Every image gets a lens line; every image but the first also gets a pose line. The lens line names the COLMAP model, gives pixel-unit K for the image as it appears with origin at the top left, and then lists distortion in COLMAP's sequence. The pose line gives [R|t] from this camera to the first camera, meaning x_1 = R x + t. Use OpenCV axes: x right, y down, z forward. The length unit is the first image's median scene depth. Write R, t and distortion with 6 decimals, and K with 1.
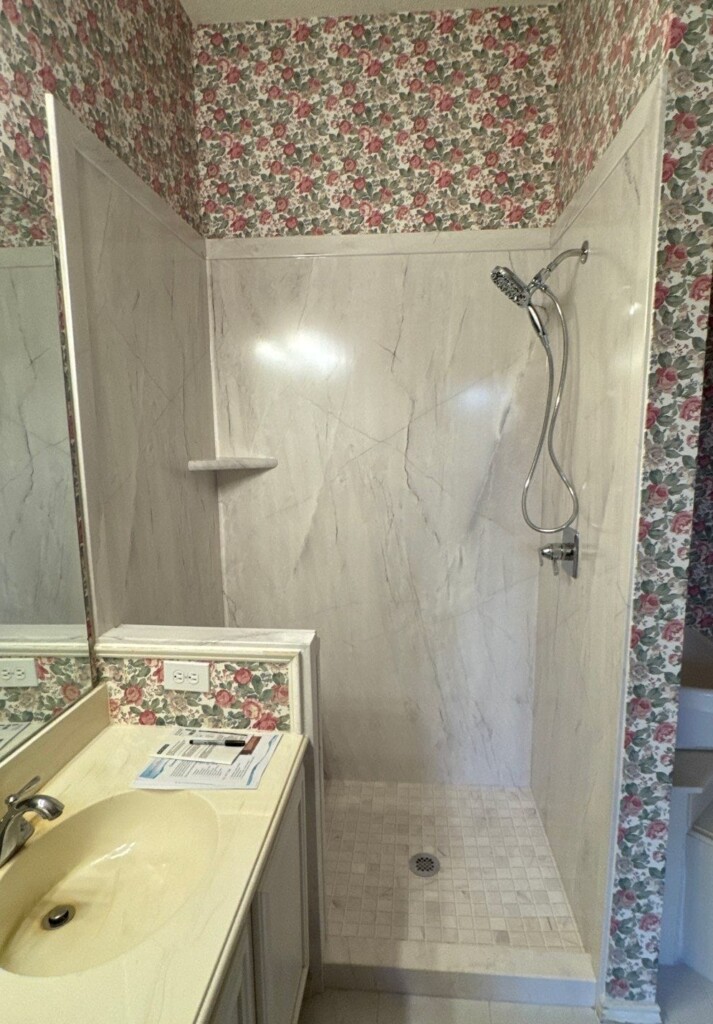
lens RADIAL K [[534.1, 0, 361.4], [0, 534.1, 513.1], [0, 0, 1]] dist [0.000266, 0.000224]
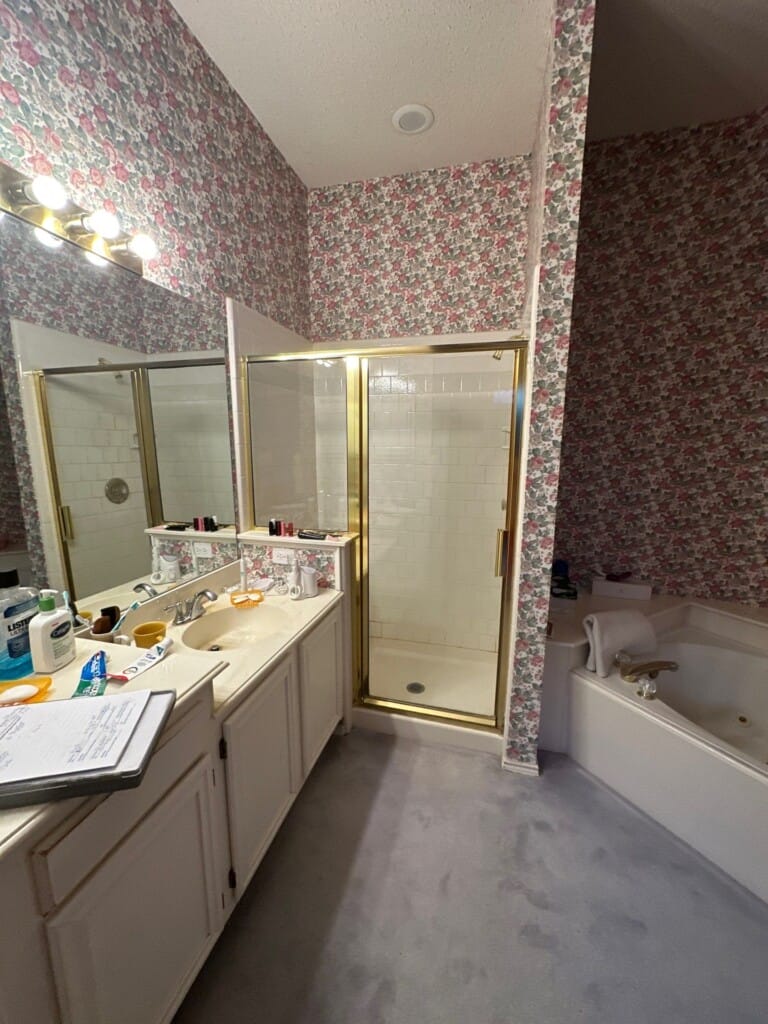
lens RADIAL K [[407.3, 0, 381.8], [0, 407.3, 513.0], [0, 0, 1]] dist [0.001480, 0.000069]
pose [[0.981936, 0.042502, -0.184378, 0.205960], [-0.037843, 0.998871, 0.028715, 0.072820], [0.185390, -0.021219, 0.982436, -0.263906]]
